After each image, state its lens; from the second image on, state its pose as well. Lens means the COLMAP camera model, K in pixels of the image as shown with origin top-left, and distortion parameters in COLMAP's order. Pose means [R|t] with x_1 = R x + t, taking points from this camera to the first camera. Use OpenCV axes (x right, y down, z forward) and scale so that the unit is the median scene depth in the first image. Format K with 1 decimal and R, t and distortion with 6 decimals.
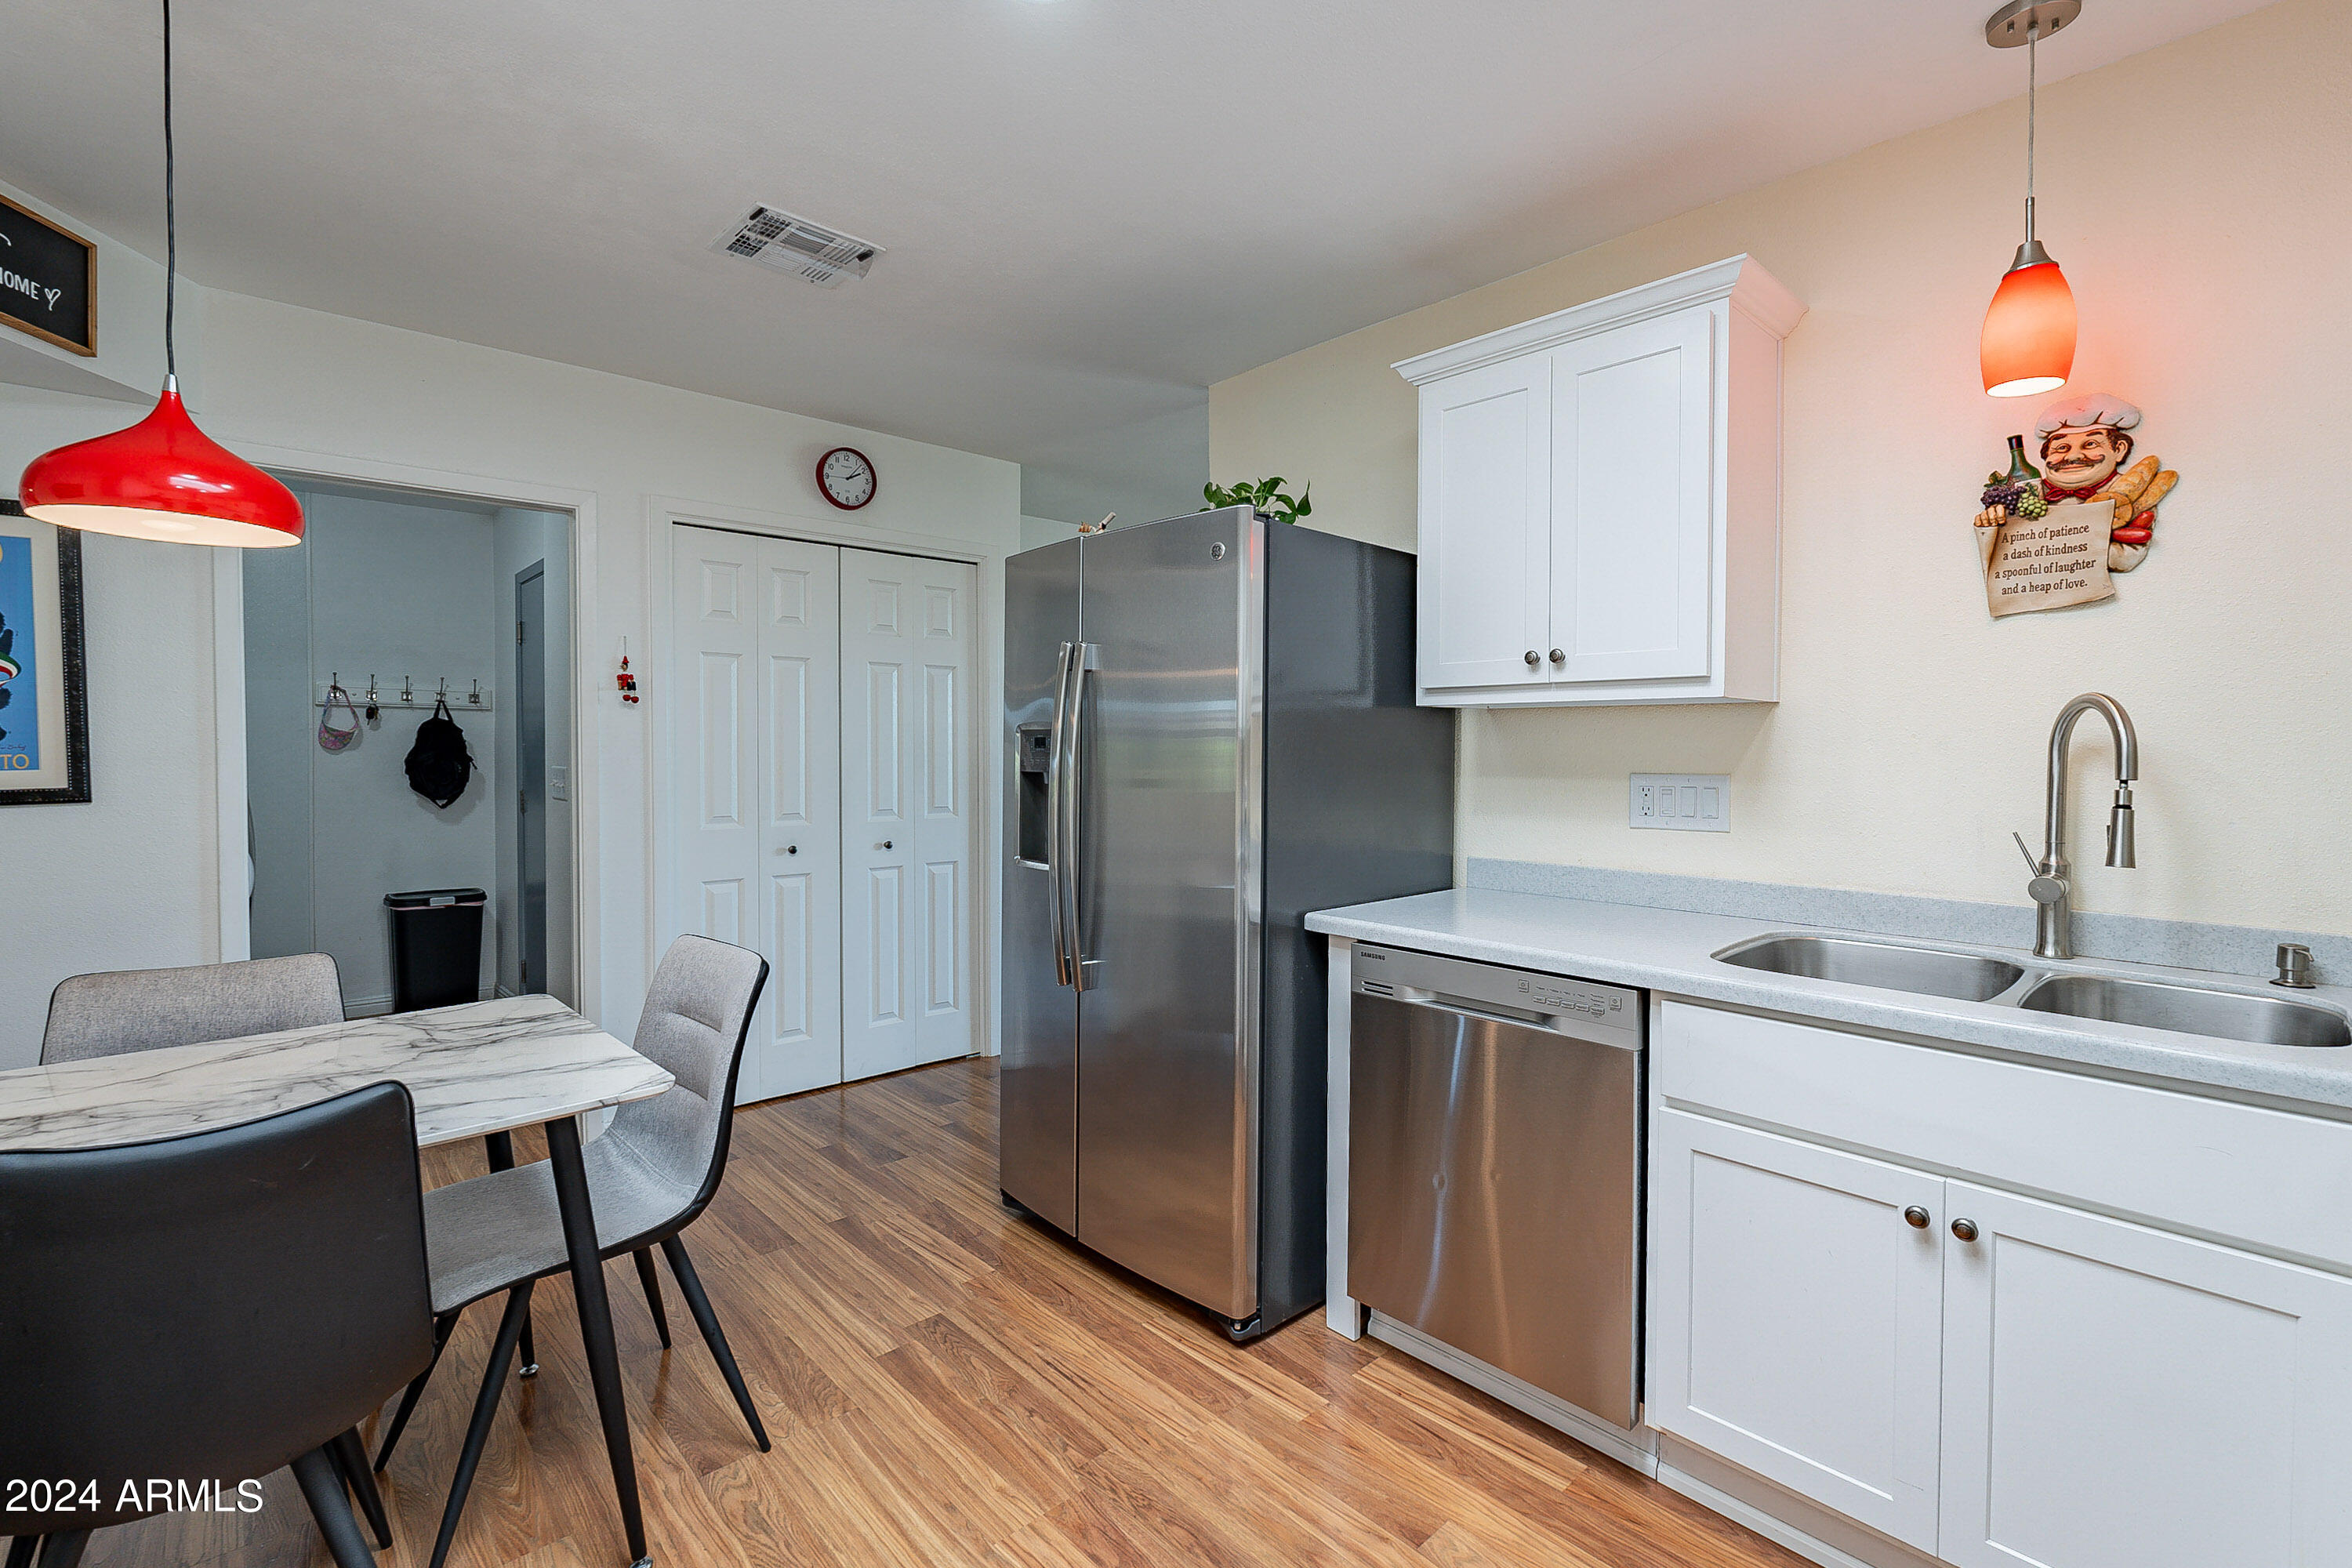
lens RADIAL K [[1058.3, 0, 1175.2], [0, 1058.3, 760.1], [0, 0, 1]] dist [0.000984, 0.000245]
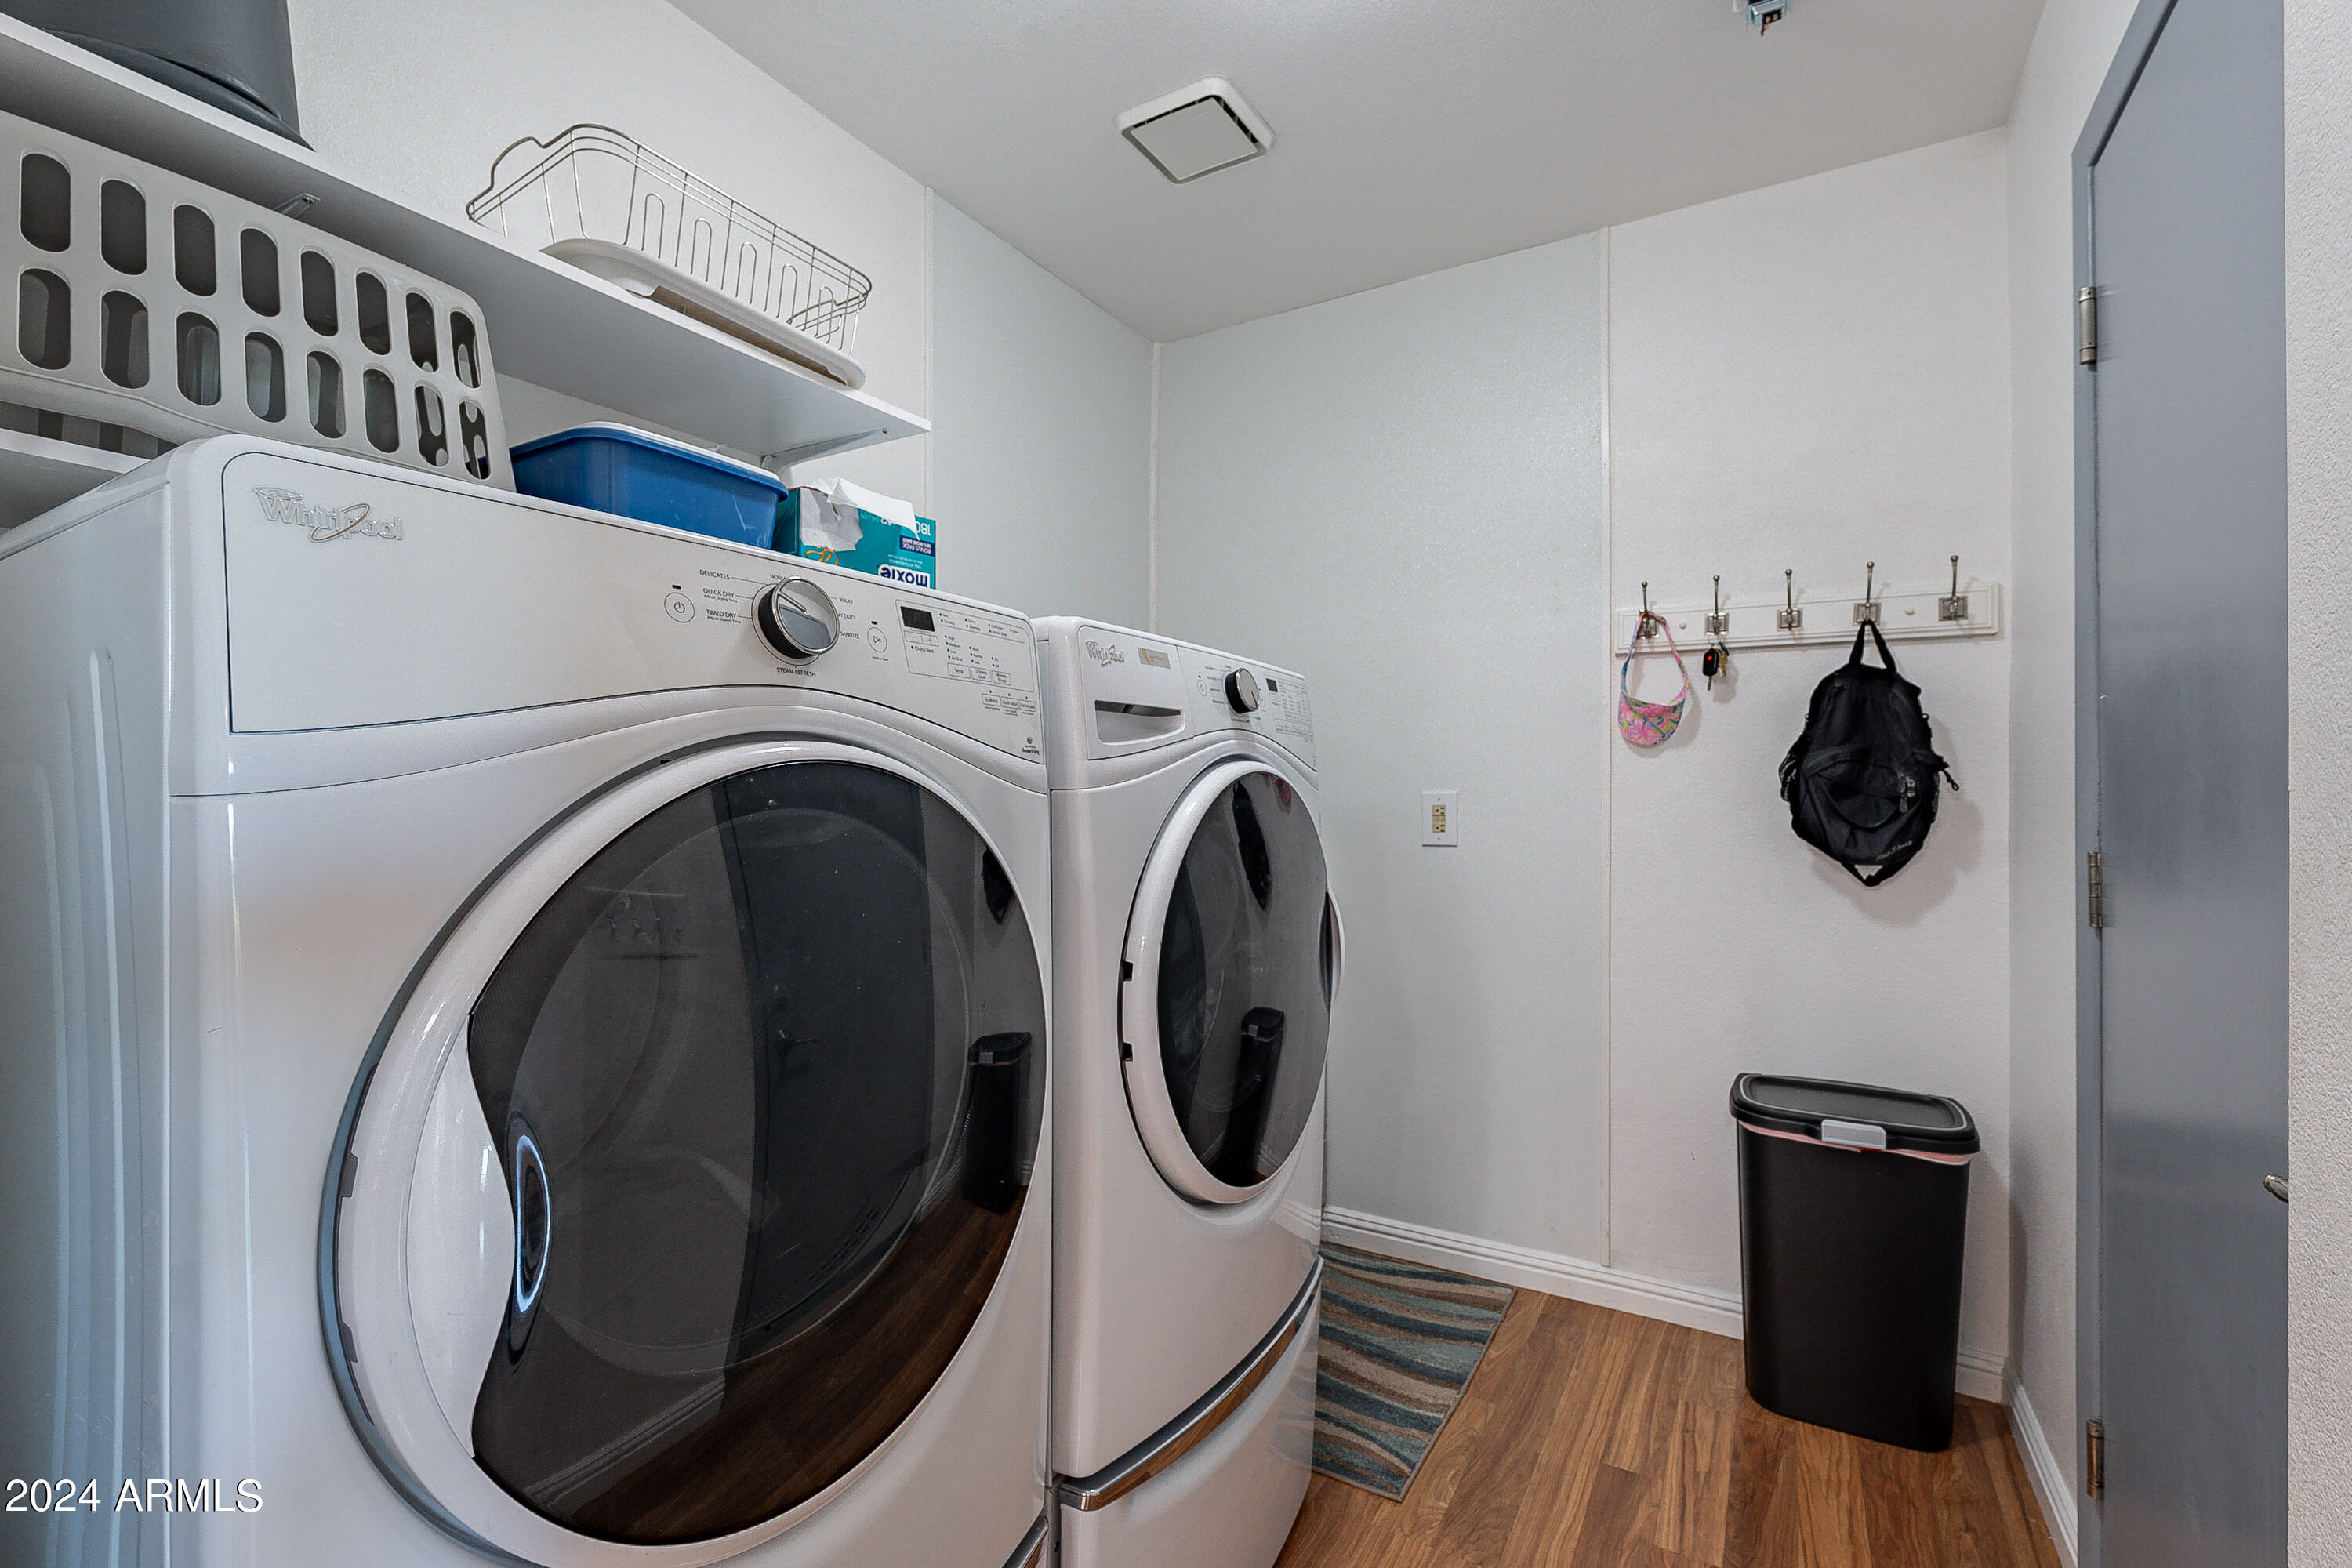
lens RADIAL K [[1030.6, 0, 1170.6], [0, 1030.6, 788.5], [0, 0, 1]] dist [-0.004672, 0.000658]
pose [[0.286751, -0.008340, -0.957969, -0.395873], [-0.013154, 0.999834, -0.012642, 0.017102], [0.957915, 0.016226, 0.286594, 0.637686]]
